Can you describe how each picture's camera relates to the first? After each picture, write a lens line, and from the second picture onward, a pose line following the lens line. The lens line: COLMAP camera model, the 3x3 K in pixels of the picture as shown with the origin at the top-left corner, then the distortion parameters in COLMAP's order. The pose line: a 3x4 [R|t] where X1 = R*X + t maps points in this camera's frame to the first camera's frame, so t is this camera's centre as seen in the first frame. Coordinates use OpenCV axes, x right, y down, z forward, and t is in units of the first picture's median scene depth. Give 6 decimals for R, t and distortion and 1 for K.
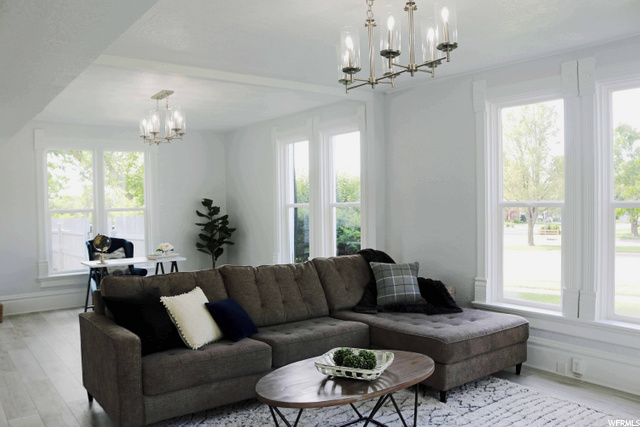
lens RADIAL K [[521.9, 0, 320.0], [0, 521.9, 213.5], [0, 0, 1]] dist [-0.004736, -0.000190]
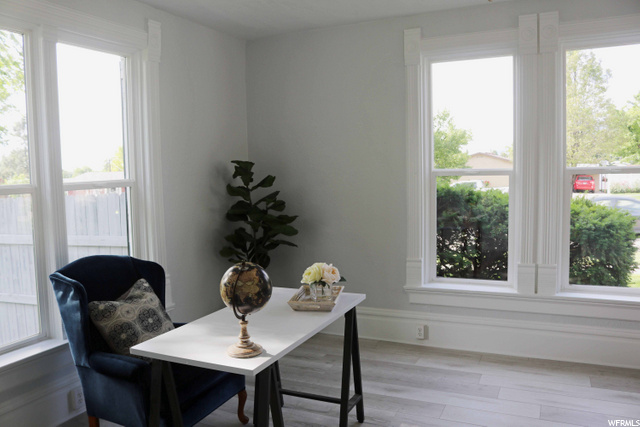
lens RADIAL K [[521.9, 0, 320.0], [0, 521.9, 213.5], [0, 0, 1]] dist [-0.004736, -0.000190]
pose [[0.880340, -0.043256, 0.472367, -0.274335], [0.019086, 0.998257, 0.055844, -0.003097], [-0.473959, -0.040146, 0.879631, 0.347190]]
